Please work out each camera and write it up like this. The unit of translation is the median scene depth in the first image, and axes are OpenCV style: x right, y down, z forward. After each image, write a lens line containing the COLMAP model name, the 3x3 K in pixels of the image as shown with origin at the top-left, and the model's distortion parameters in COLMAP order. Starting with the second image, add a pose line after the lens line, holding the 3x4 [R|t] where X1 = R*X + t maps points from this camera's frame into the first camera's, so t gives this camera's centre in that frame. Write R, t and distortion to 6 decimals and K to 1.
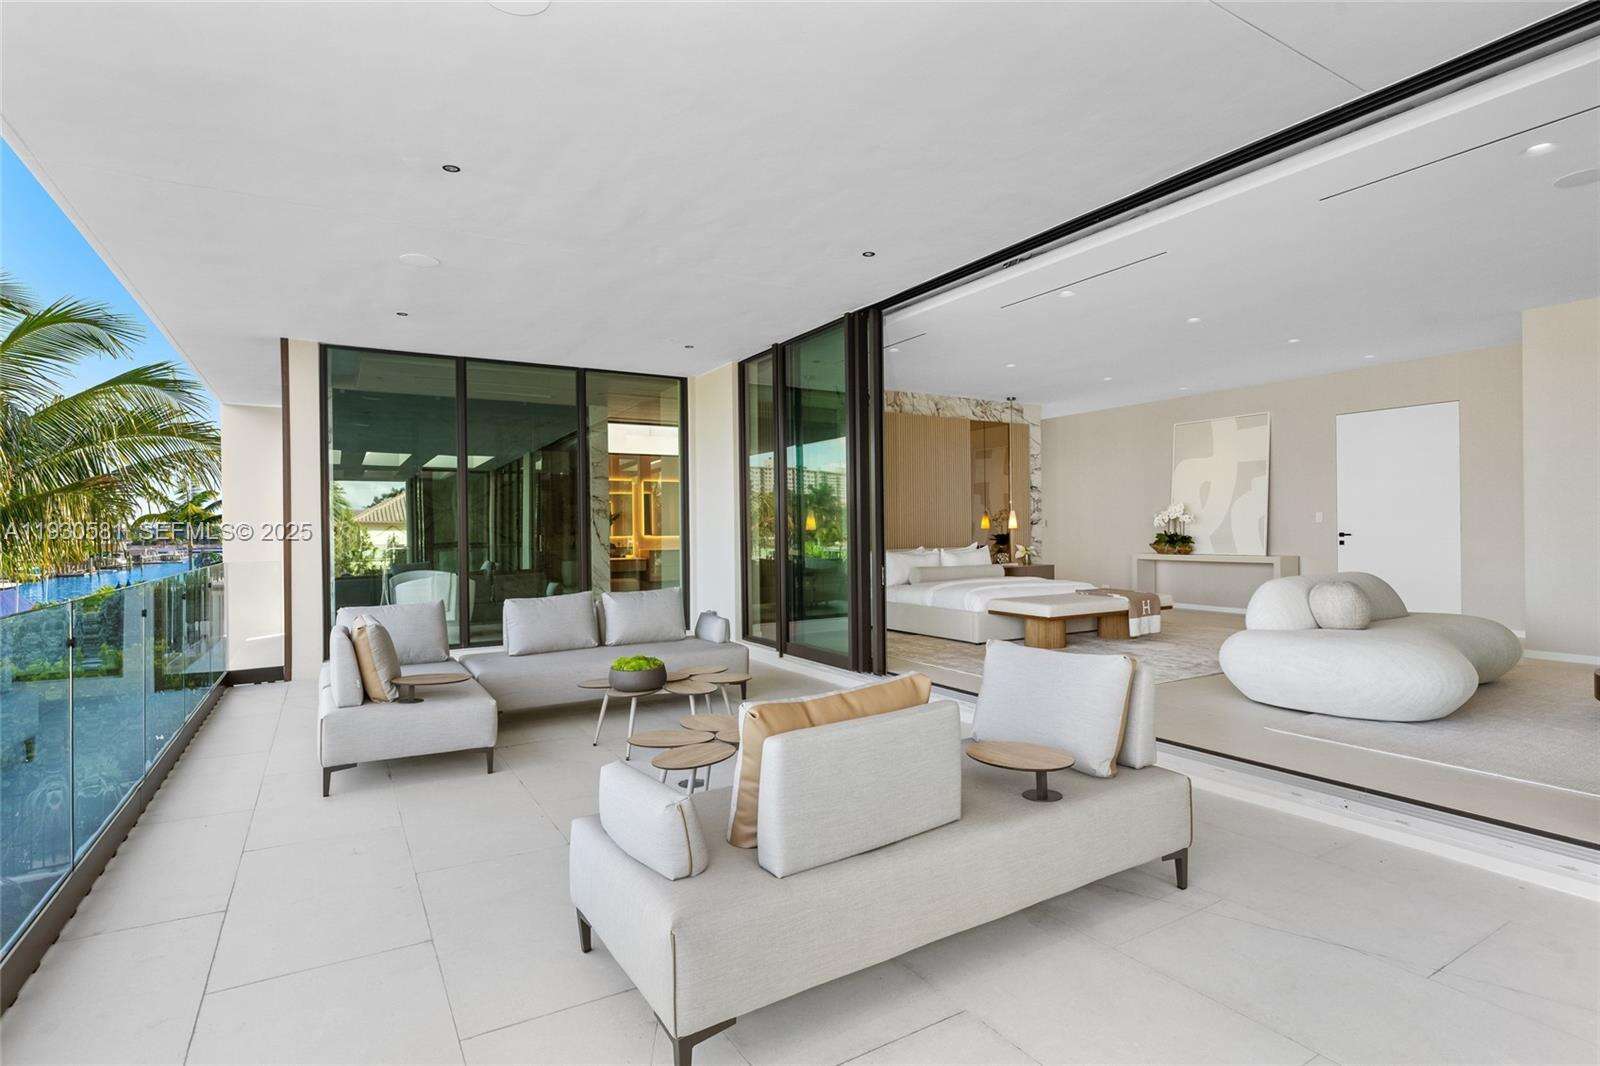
lens RADIAL K [[799.9, 0, 800.0], [0, 799.9, 533.0], [0, 0, 1]] dist [-0.000405, -0.000018]
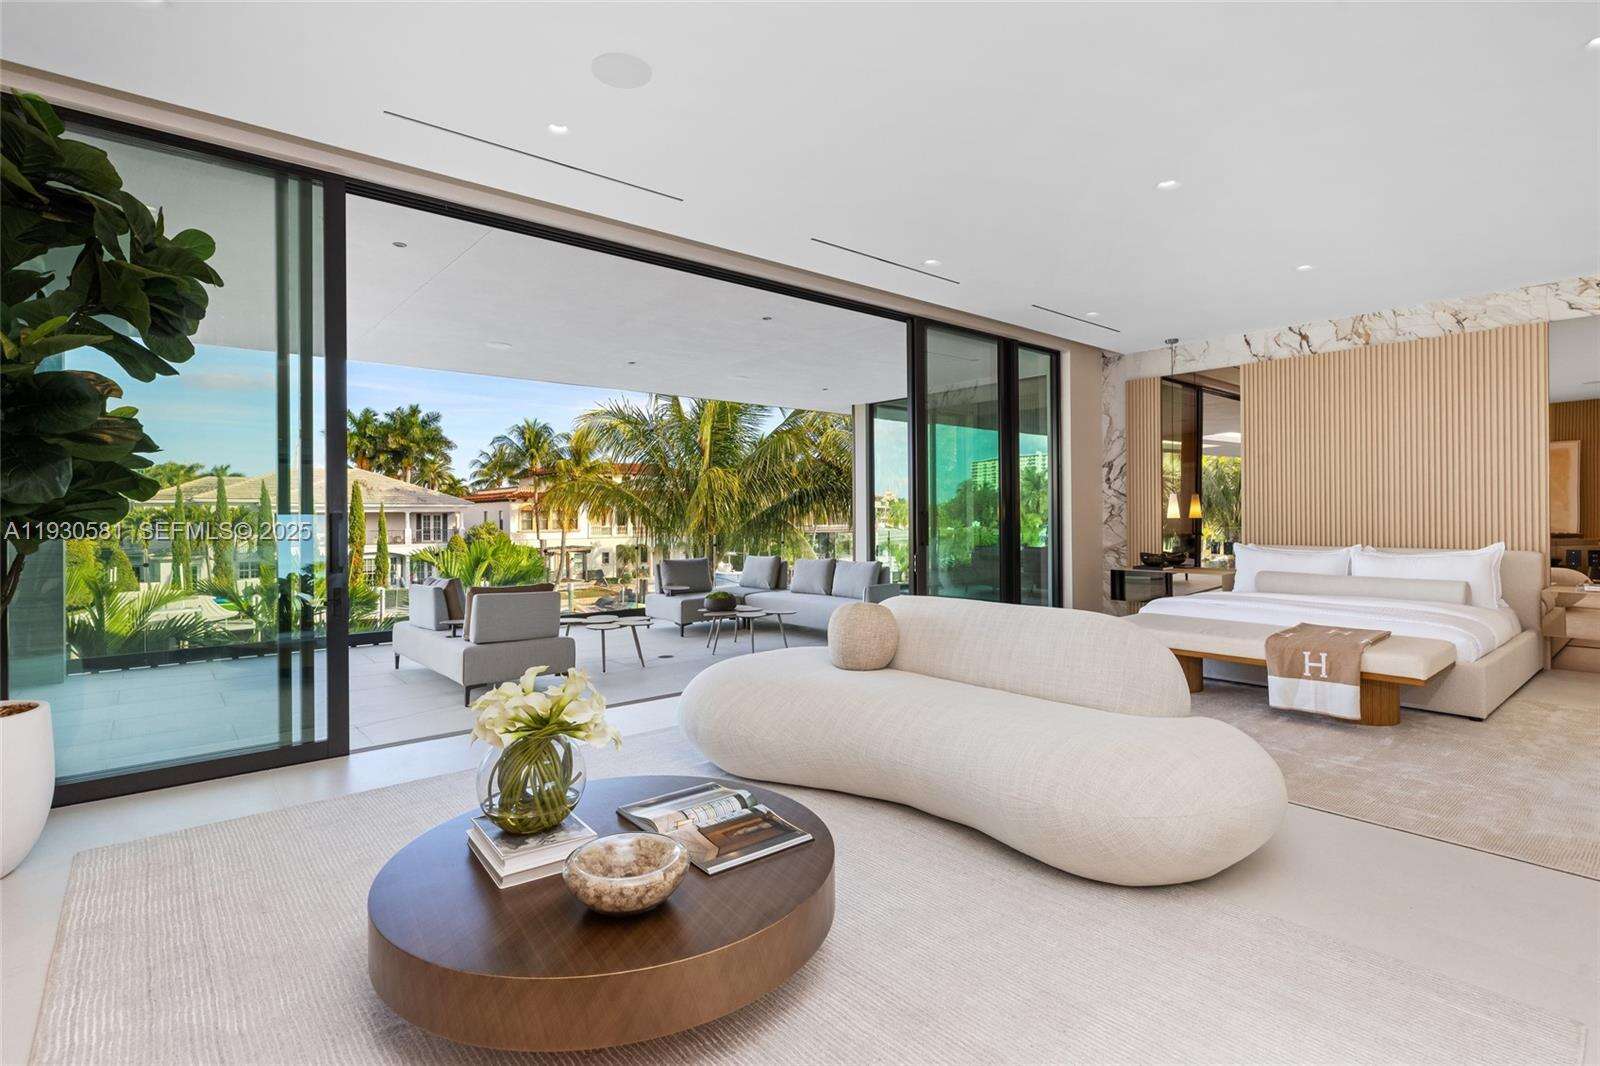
lens RADIAL K [[780.2, 0, 798.9], [0, 780.2, 511.8], [0, 0, 1]] dist [-0.000618, -0.000039]
pose [[0.147126, 0.008097, -0.989085, 0.930040], [0.003401, 0.999956, 0.008692, -0.022284], [0.989112, -0.004642, 0.147092, 0.557033]]
